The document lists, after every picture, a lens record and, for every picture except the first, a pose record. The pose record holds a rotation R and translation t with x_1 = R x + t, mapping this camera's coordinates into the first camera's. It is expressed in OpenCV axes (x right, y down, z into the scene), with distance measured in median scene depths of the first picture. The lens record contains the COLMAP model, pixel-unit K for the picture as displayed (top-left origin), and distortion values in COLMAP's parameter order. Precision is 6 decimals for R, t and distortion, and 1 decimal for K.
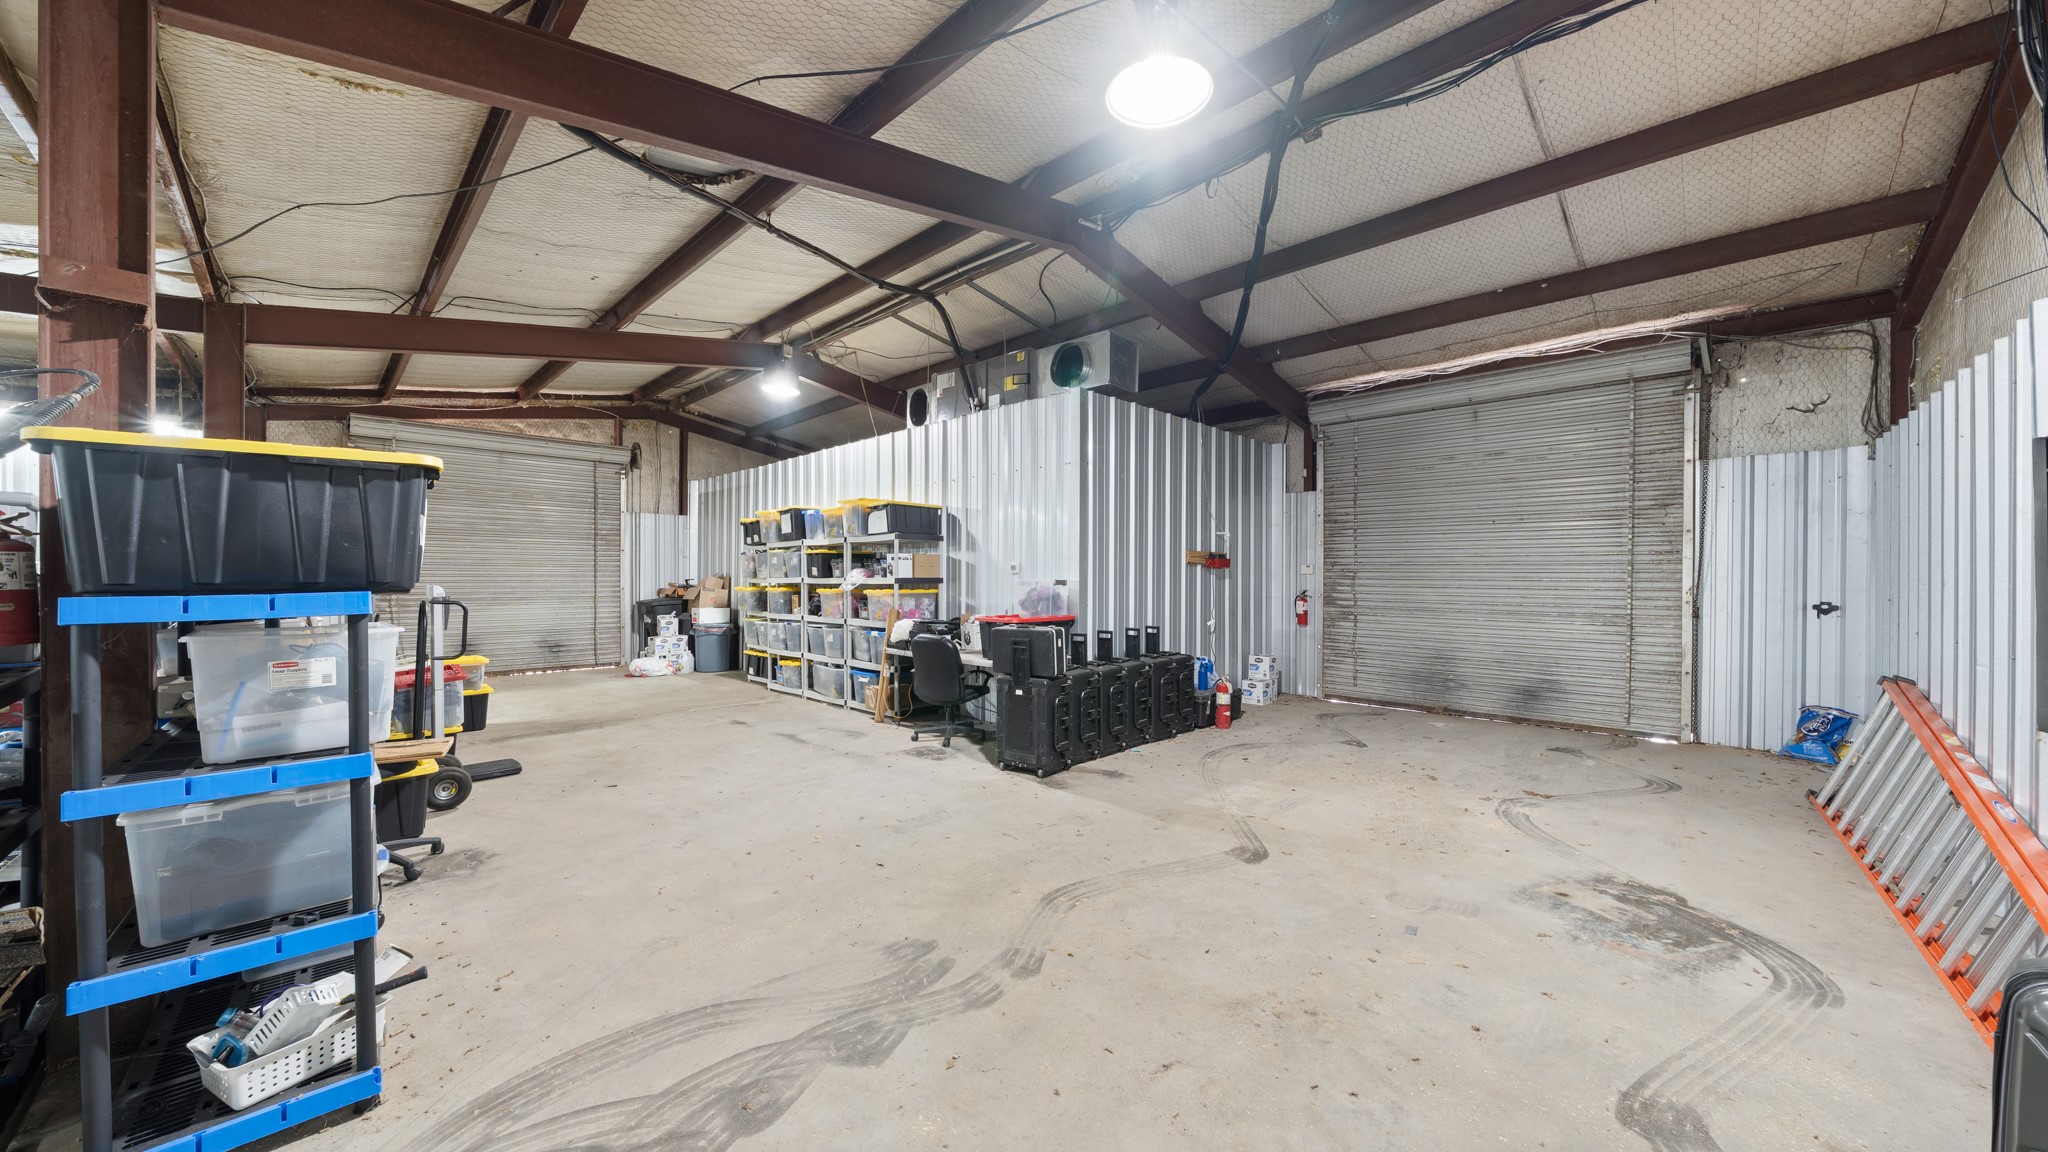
lens RADIAL K [[706.6, 0, 1023.5], [0, 706.6, 577.3], [0, 0, 1]] dist [-0.005788, -0.000249]
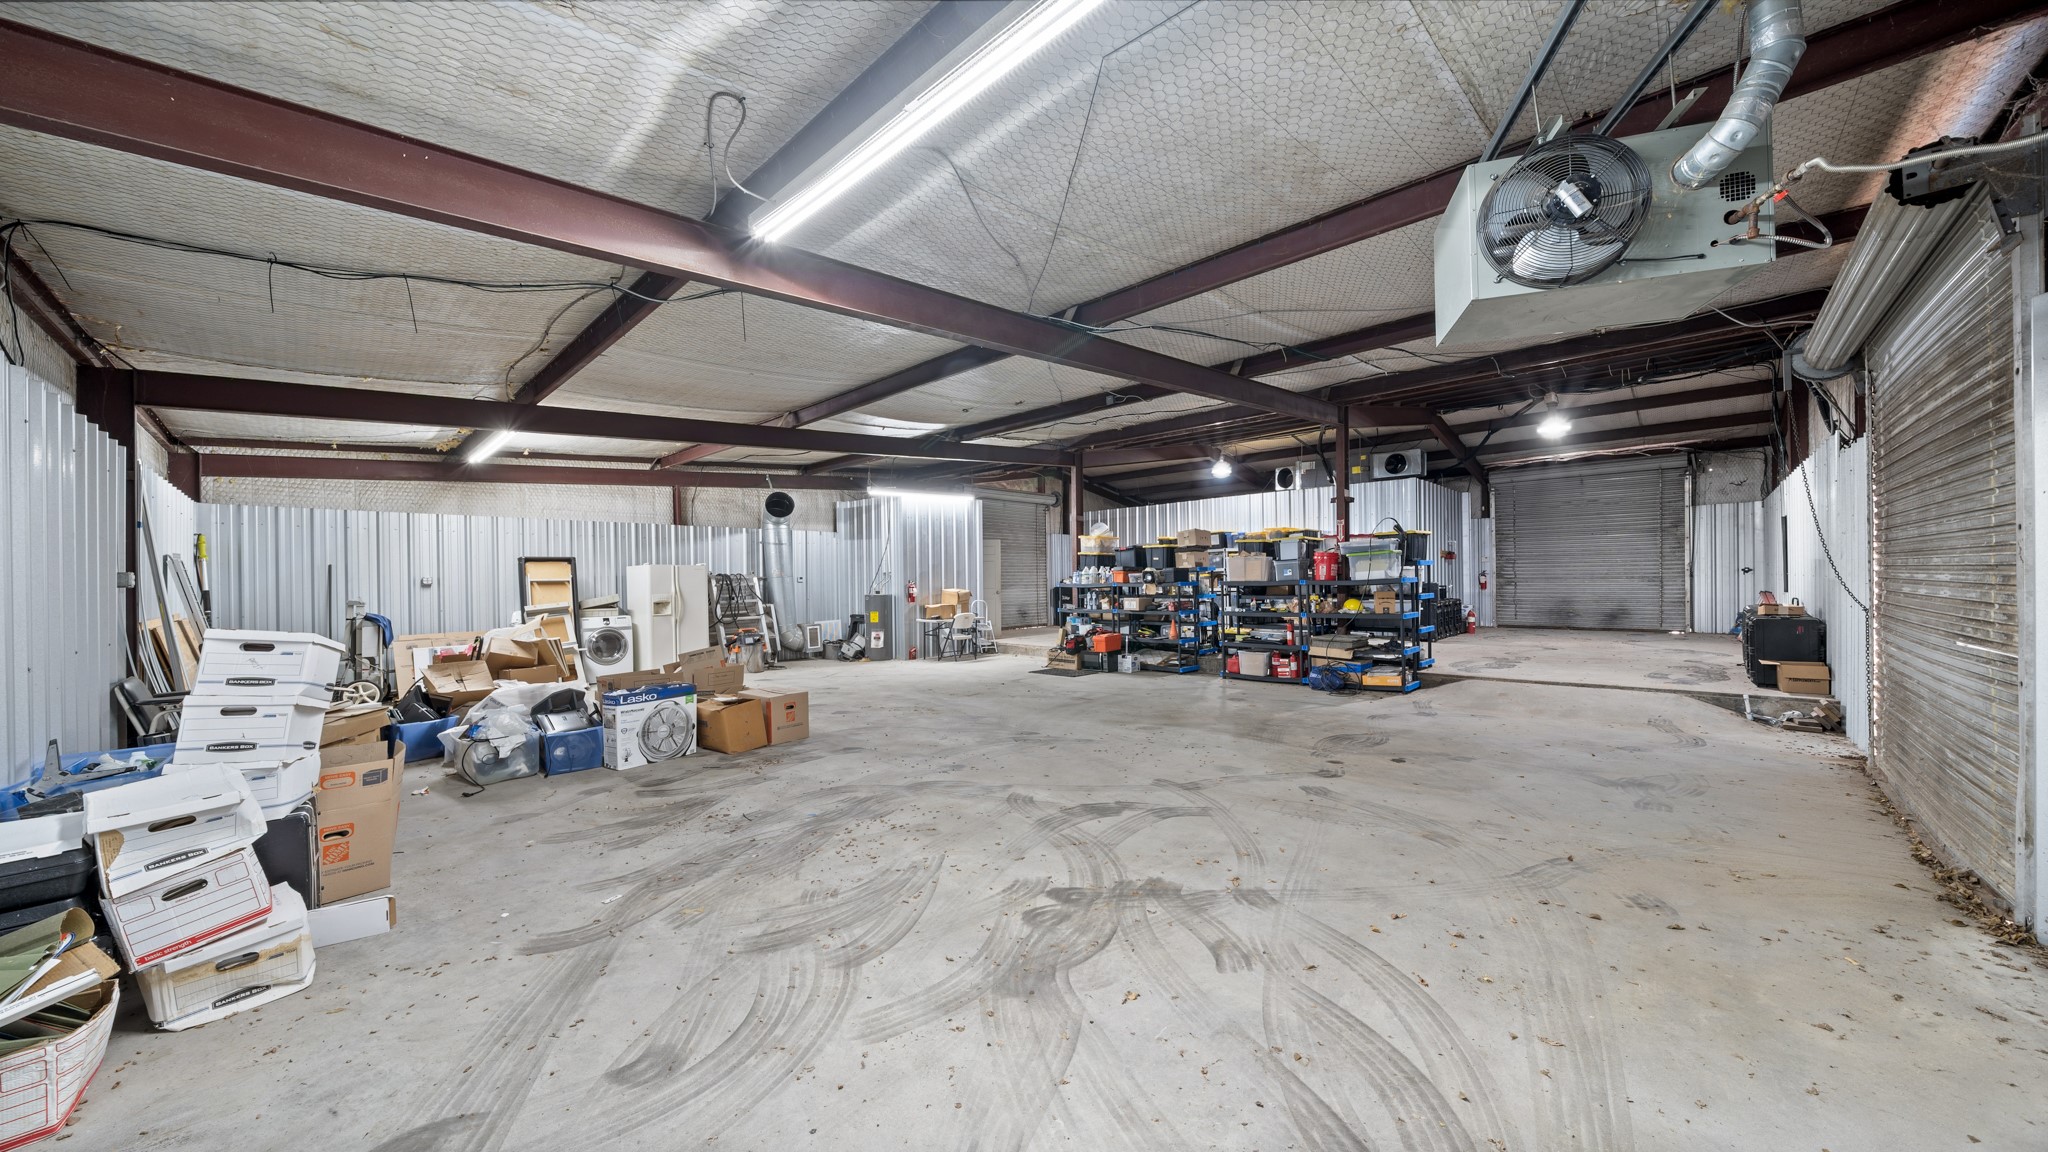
lens RADIAL K [[706.6, 0, 1023.4], [0, 706.6, 582.8], [0, 0, 1]] dist [-0.005788, -0.000249]
pose [[0.999755, -0.017754, 0.013220, -1.176782], [0.017735, 0.999841, 0.001578, 0.036100], [-0.013246, -0.001344, 0.999911, -1.186483]]
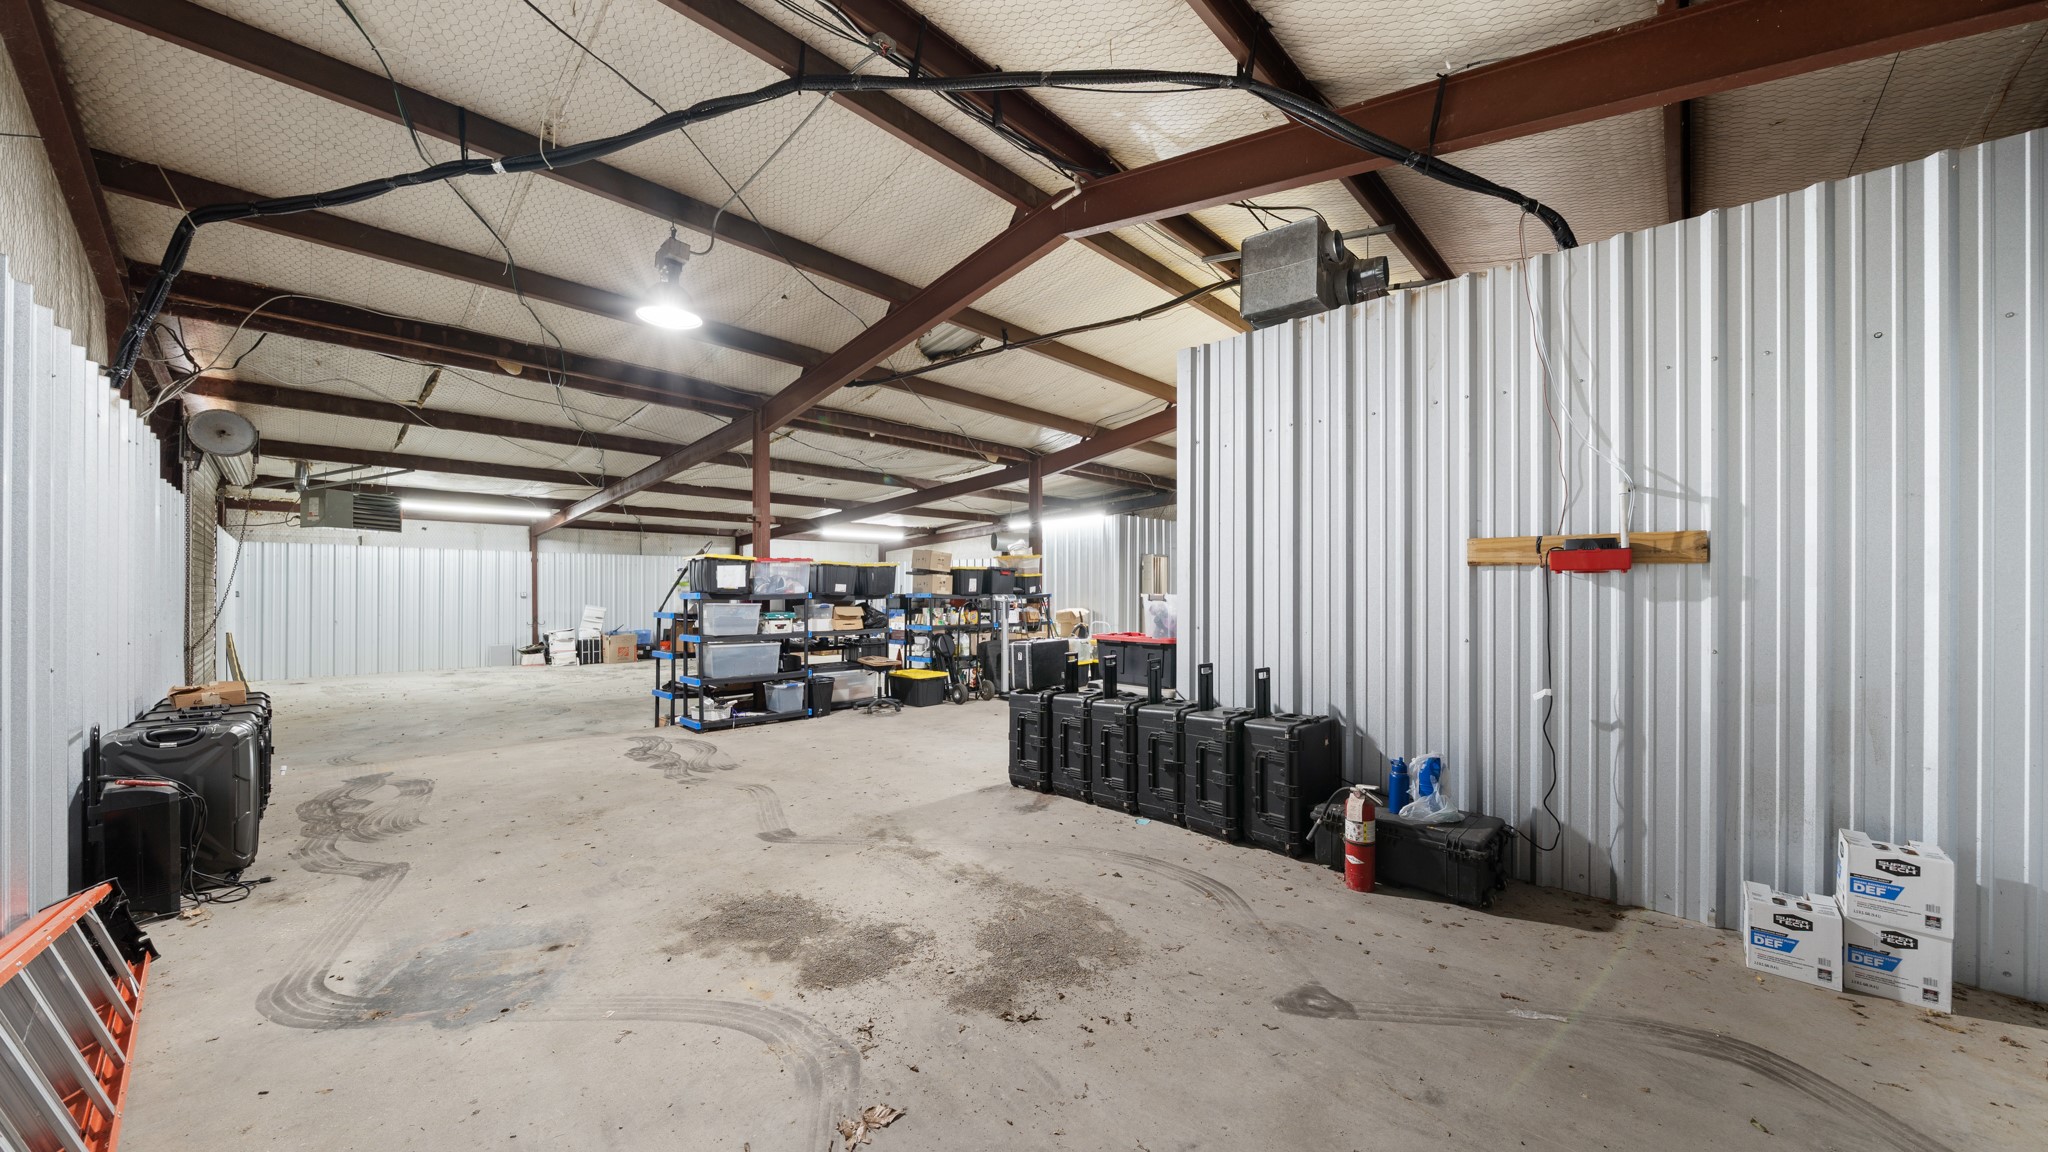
lens RADIAL K [[706.6, 0, 1024.0], [0, 706.6, 586.1], [0, 0, 1]] dist [-0.005788, -0.000249]
pose [[0.012542, -0.006980, -0.999897, 0.850579], [-0.004475, 0.999965, -0.007037, 0.001290], [0.999911, 0.004563, 0.012510, 0.808262]]
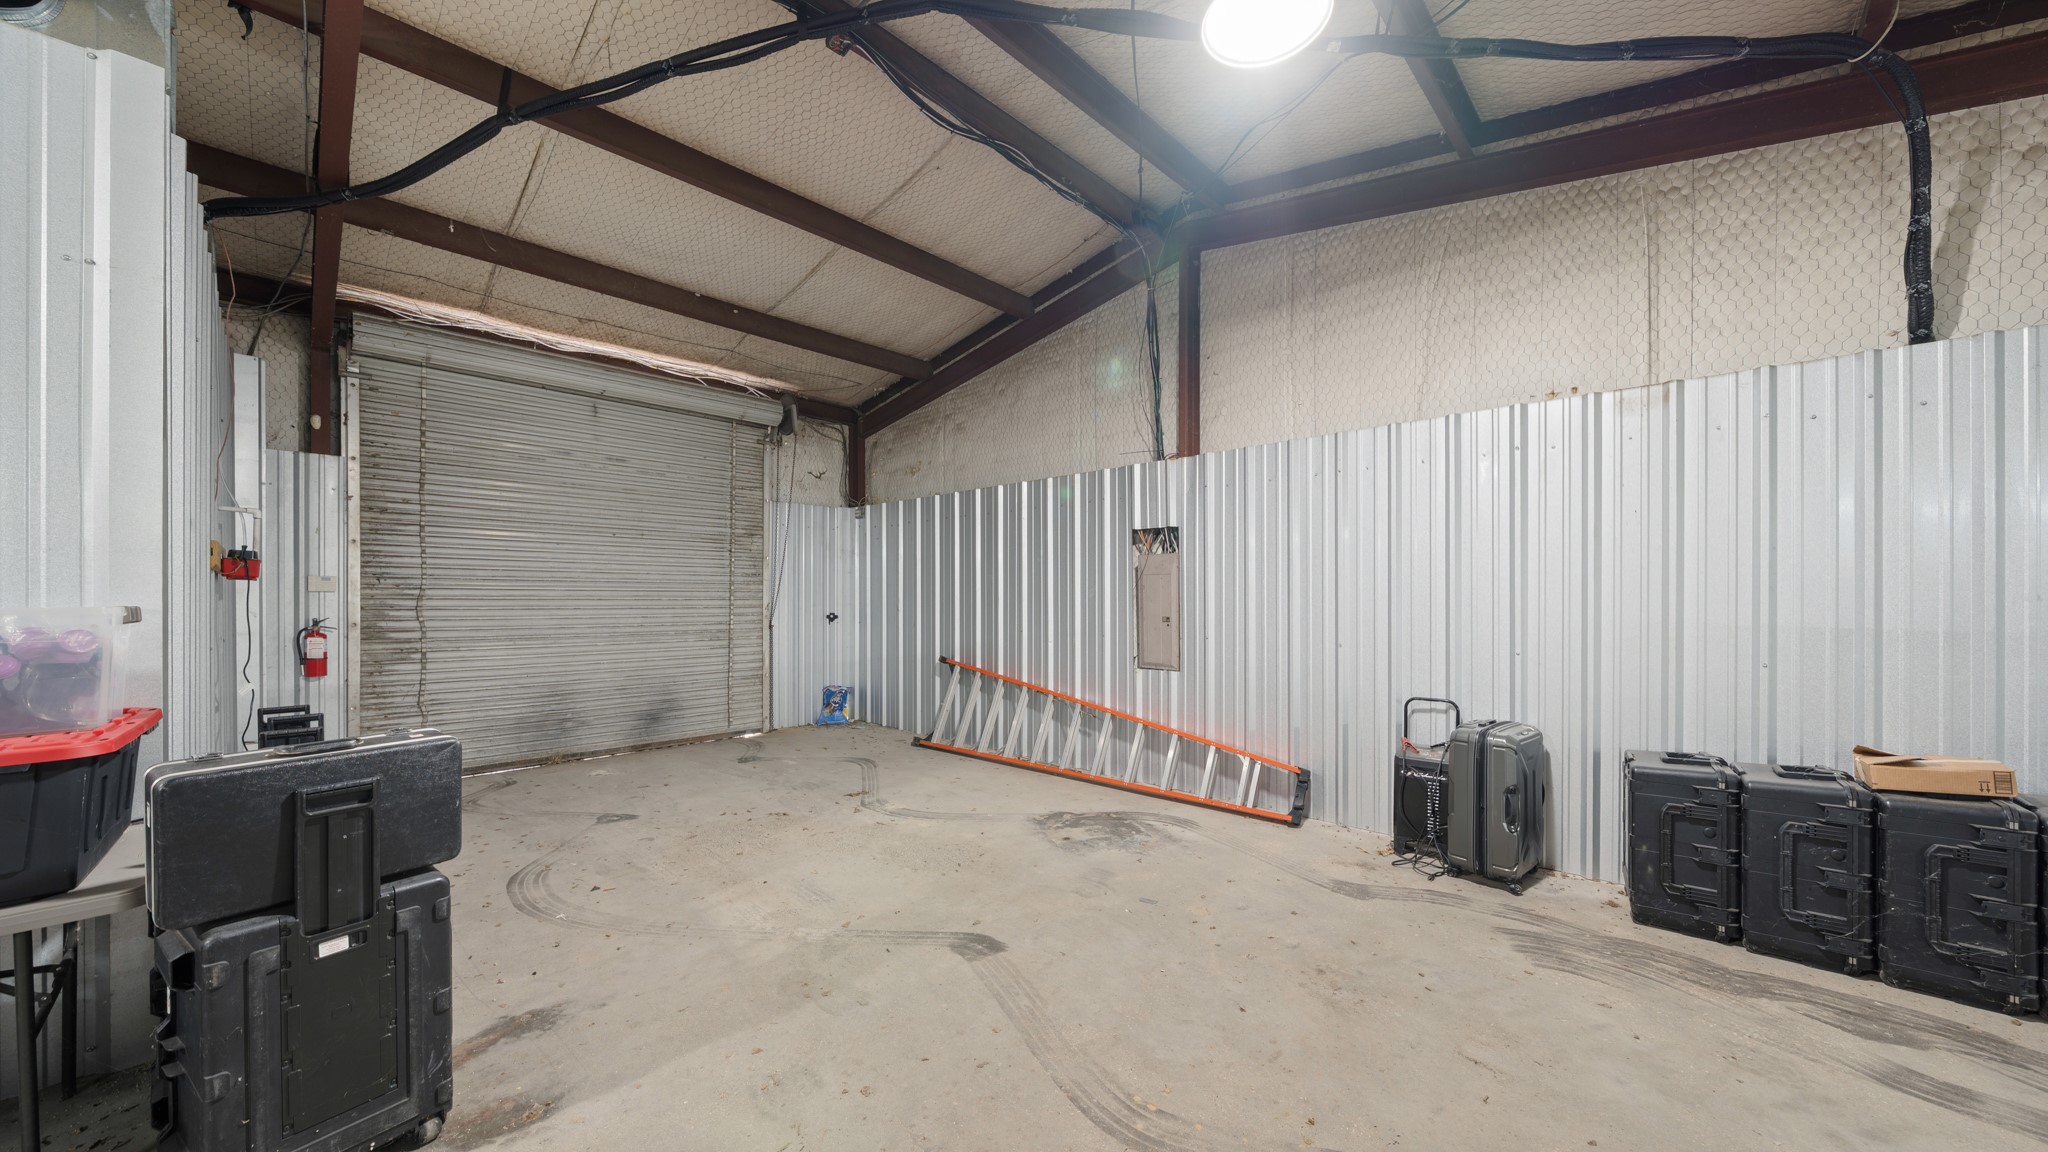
lens RADIAL K [[706.6, 0, 1028.0], [0, 706.6, 594.7], [0, 0, 1]] dist [-0.005788, -0.000249]
pose [[-0.012708, -0.000203, 0.999919, -0.278690], [0.001529, 0.999999, 0.000223, -0.001351], [-0.999918, 0.001532, -0.012708, 0.558584]]
